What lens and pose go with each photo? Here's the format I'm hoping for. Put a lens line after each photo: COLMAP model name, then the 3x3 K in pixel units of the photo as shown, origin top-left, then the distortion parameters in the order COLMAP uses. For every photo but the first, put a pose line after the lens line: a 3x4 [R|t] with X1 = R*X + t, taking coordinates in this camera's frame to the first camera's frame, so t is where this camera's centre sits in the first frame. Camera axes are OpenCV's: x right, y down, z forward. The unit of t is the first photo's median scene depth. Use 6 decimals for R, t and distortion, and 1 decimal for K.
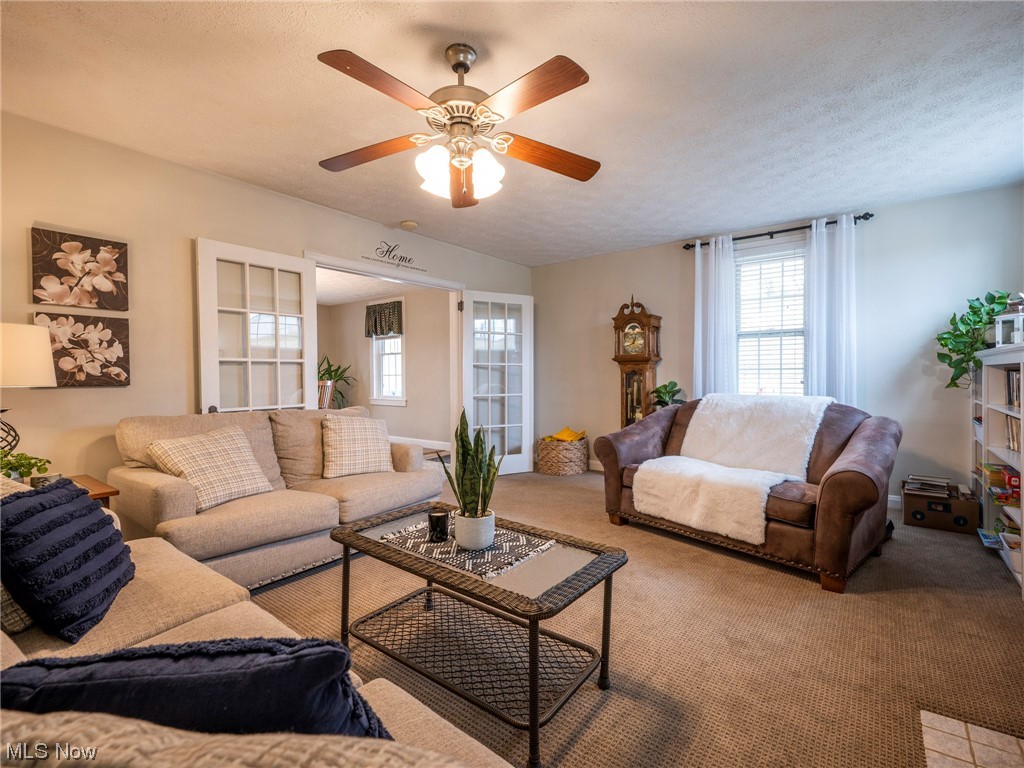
lens RADIAL K [[467.7, 0, 514.0], [0, 467.7, 382.5], [0, 0, 1]] dist [-0.003116, 0.003397]
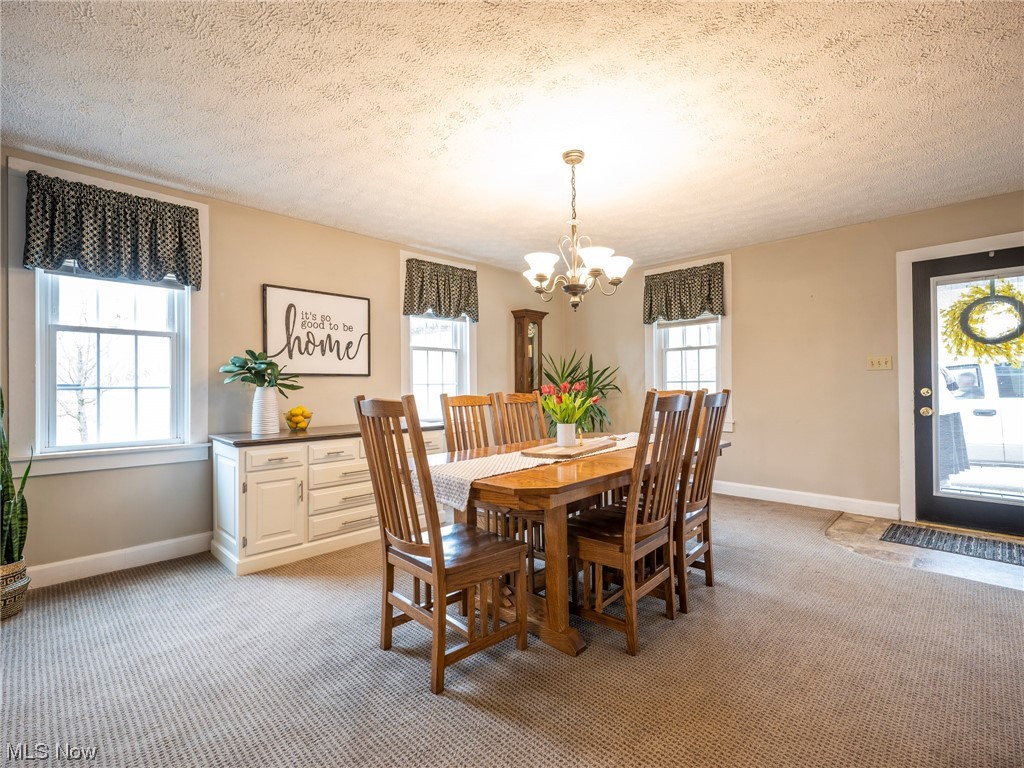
lens RADIAL K [[467.7, 0, 510.6], [0, 467.7, 382.9], [0, 0, 1]] dist [-0.003116, 0.003397]
pose [[0.994330, -0.004935, -0.106221, -0.452673], [0.002964, 0.999820, -0.018714, -0.003954], [0.106294, 0.018293, 0.994166, 0.360772]]
